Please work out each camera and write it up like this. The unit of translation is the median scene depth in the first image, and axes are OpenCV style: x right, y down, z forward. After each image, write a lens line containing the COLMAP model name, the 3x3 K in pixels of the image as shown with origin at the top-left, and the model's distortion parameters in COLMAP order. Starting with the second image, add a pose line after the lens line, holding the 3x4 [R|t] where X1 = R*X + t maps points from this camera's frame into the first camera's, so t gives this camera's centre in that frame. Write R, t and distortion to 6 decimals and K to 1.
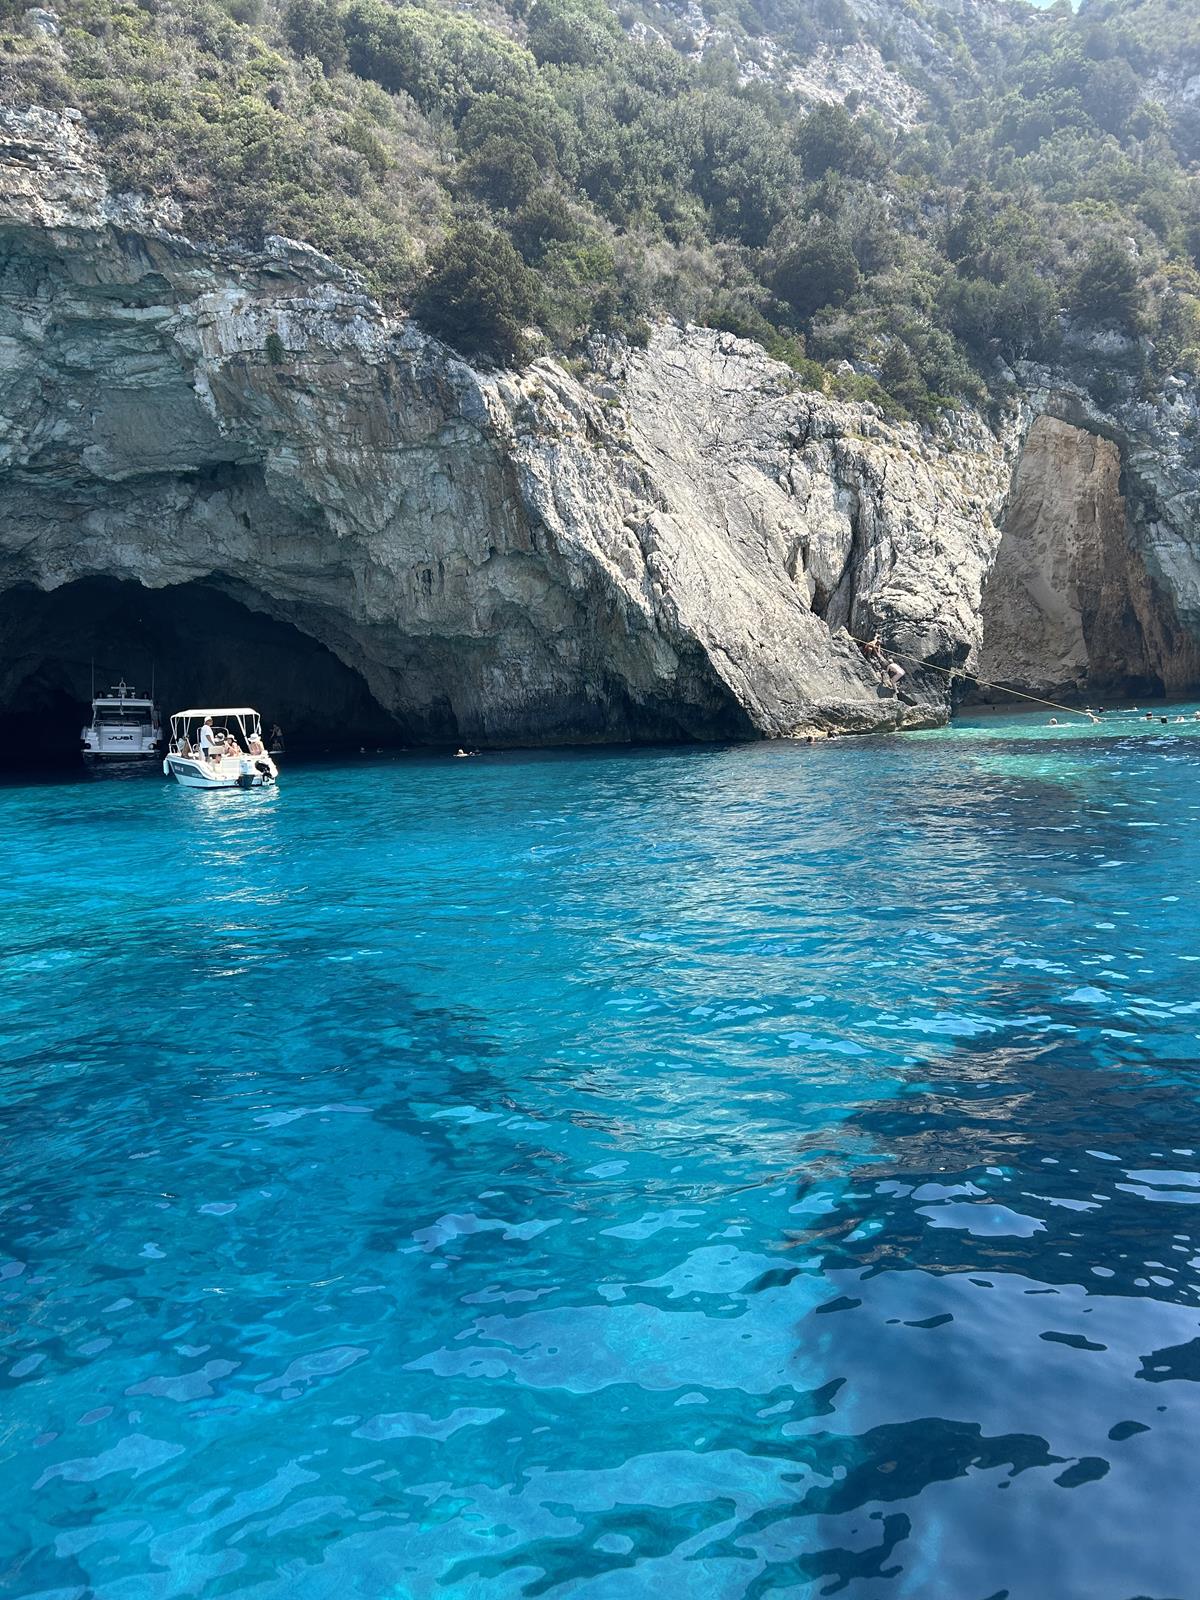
lens RADIAL K [[1208.2, 0, 607.5], [0, 1208.2, 803.2], [0, 0, 1]] dist [0.032195, -0.036961]
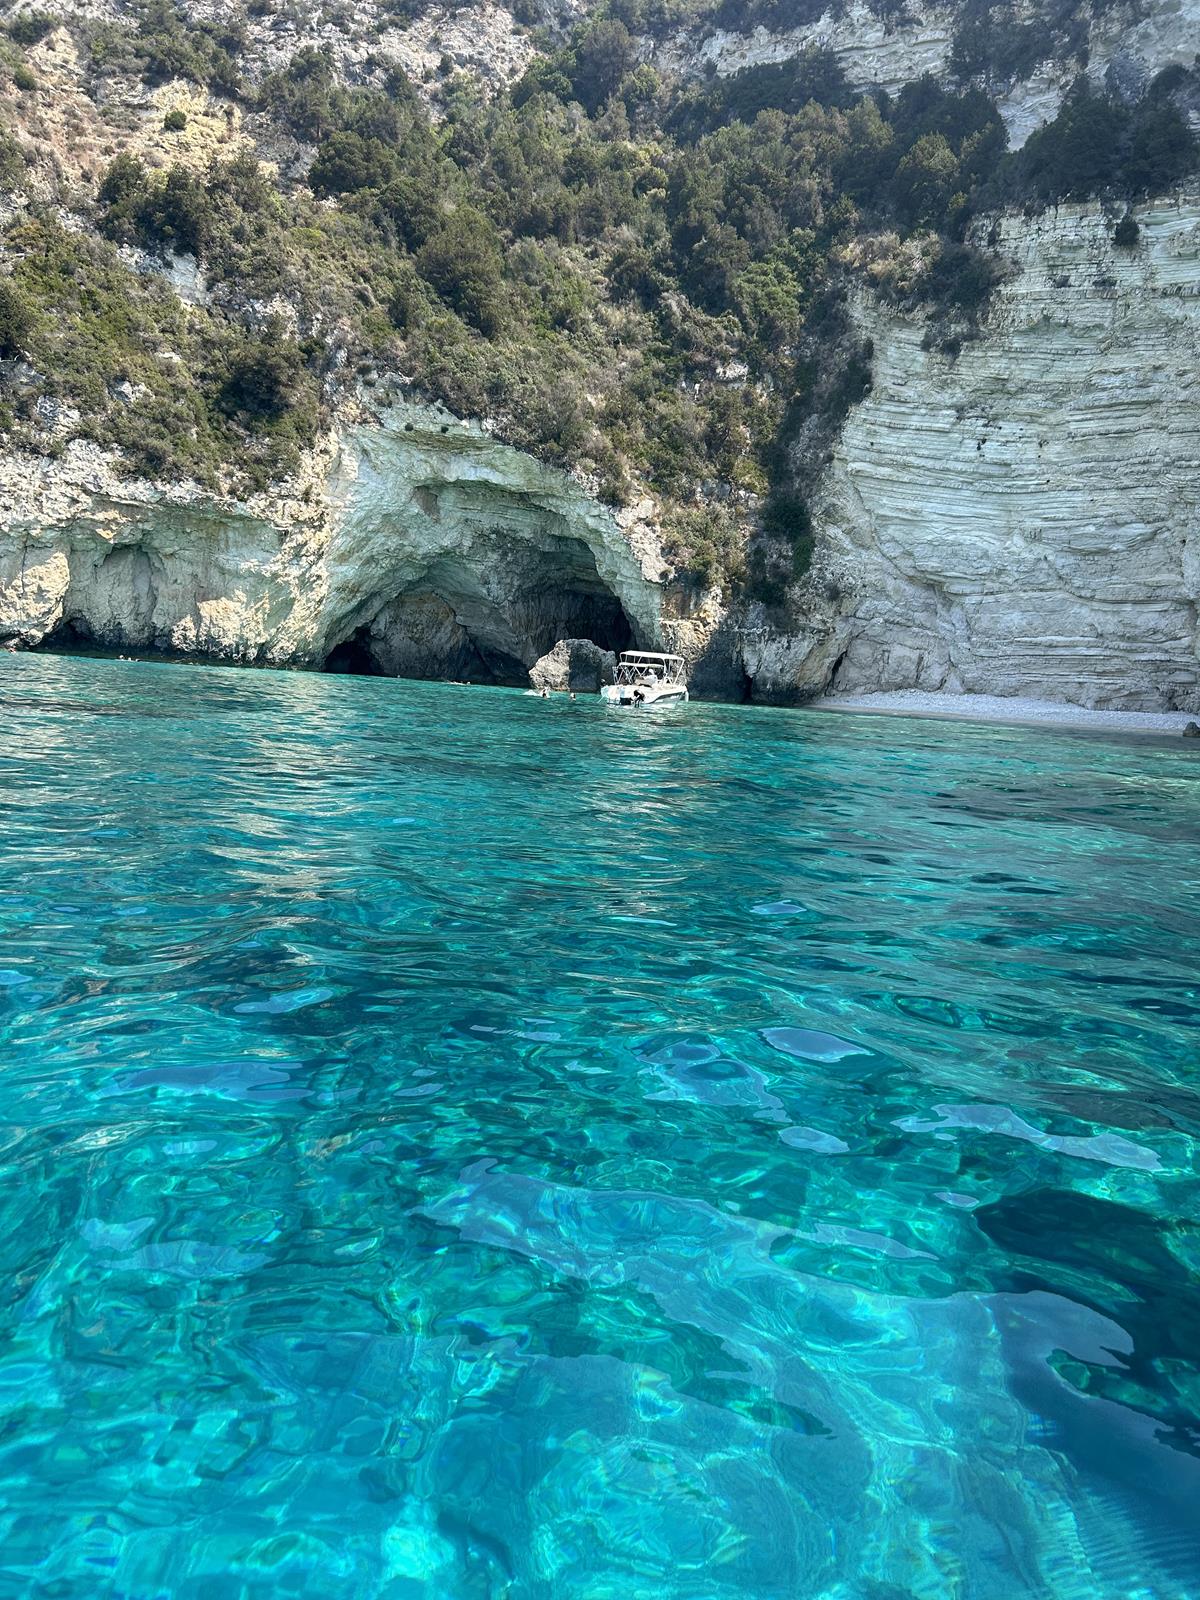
lens RADIAL K [[1208.2, 0, 604.2], [0, 1208.2, 808.3], [0, 0, 1]] dist [0.032195, -0.036961]
pose [[0.961691, 0.148135, -0.230666, 1.726016], [-0.143264, 0.988962, 0.037821, -0.096395], [0.233723, -0.003326, 0.972298, 0.181299]]
